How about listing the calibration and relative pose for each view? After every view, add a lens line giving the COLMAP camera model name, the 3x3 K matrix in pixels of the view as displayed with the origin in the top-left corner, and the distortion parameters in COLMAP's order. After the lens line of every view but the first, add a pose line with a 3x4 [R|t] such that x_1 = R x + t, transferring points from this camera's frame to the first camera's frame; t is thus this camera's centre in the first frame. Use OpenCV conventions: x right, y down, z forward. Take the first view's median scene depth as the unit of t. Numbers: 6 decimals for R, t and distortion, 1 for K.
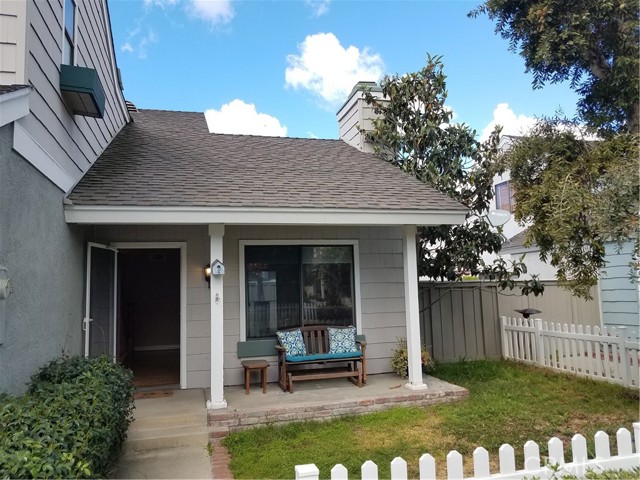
lens RADIAL K [[495.1, 0, 319.9], [0, 495.1, 237.7], [0, 0, 1]] dist [-0.001394, -0.011096]
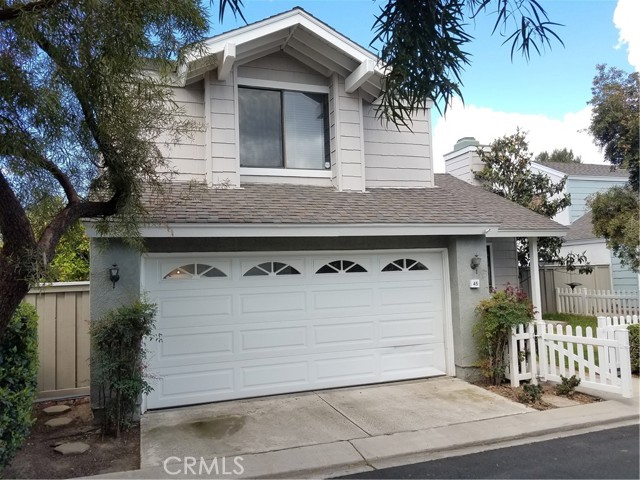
lens RADIAL K [[495.1, 0, 319.5], [0, 495.1, 241.0], [0, 0, 1]] dist [-0.001394, -0.011096]
pose [[0.996569, -0.004181, 0.082664, -0.549982], [0.001418, 0.999439, 0.033456, -0.050014], [-0.082757, -0.033224, 0.996016, -0.553714]]
